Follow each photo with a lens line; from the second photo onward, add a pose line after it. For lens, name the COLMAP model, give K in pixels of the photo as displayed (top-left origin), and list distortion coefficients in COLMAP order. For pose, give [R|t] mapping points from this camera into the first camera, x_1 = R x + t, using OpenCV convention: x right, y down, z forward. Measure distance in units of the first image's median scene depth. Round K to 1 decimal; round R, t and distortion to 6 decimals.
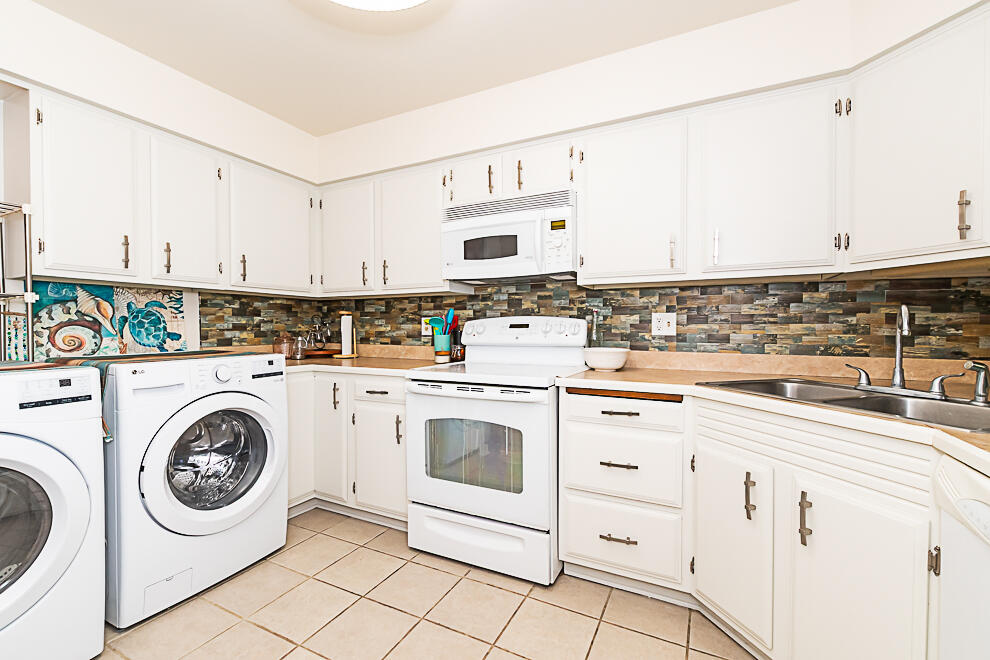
lens RADIAL K [[429.5, 0, 492.9], [0, 429.5, 330.7], [0, 0, 1]] dist [0.004781, -0.000043]
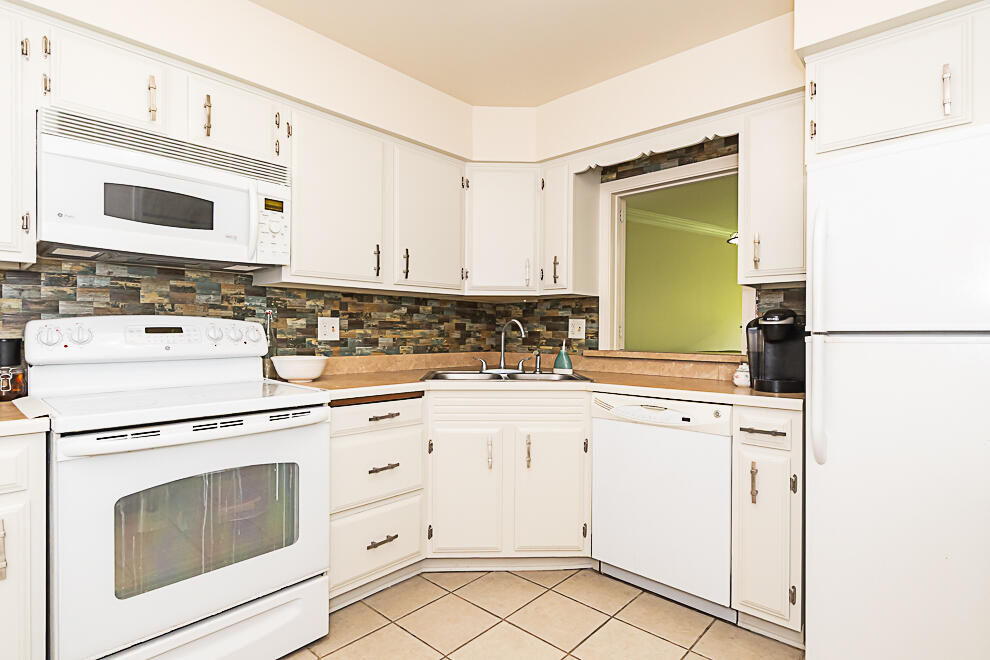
lens RADIAL K [[502.2, 0, 492.7], [0, 502.2, 331.5], [0, 0, 1]] dist [0.004297, 0.000329]
pose [[0.273569, 0.000760, 0.961852, -0.641825], [0.004000, 0.999990, -0.001927, -0.006150], [-0.961844, 0.004375, 0.273564, 0.348961]]
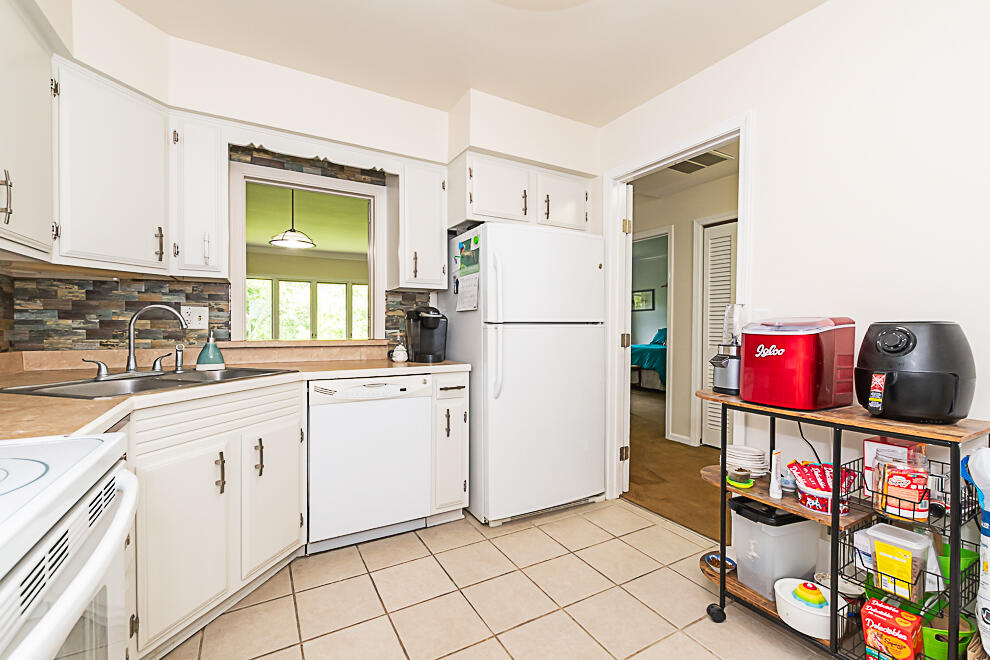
lens RADIAL K [[429.5, 0, 494.7], [0, 429.5, 329.6], [0, 0, 1]] dist [0.004781, -0.000043]
pose [[-0.832676, -0.013433, 0.553598, -0.398828], [-0.001058, 0.999743, 0.022667, -0.011292], [-0.553760, 0.018288, -0.832476, 0.993073]]
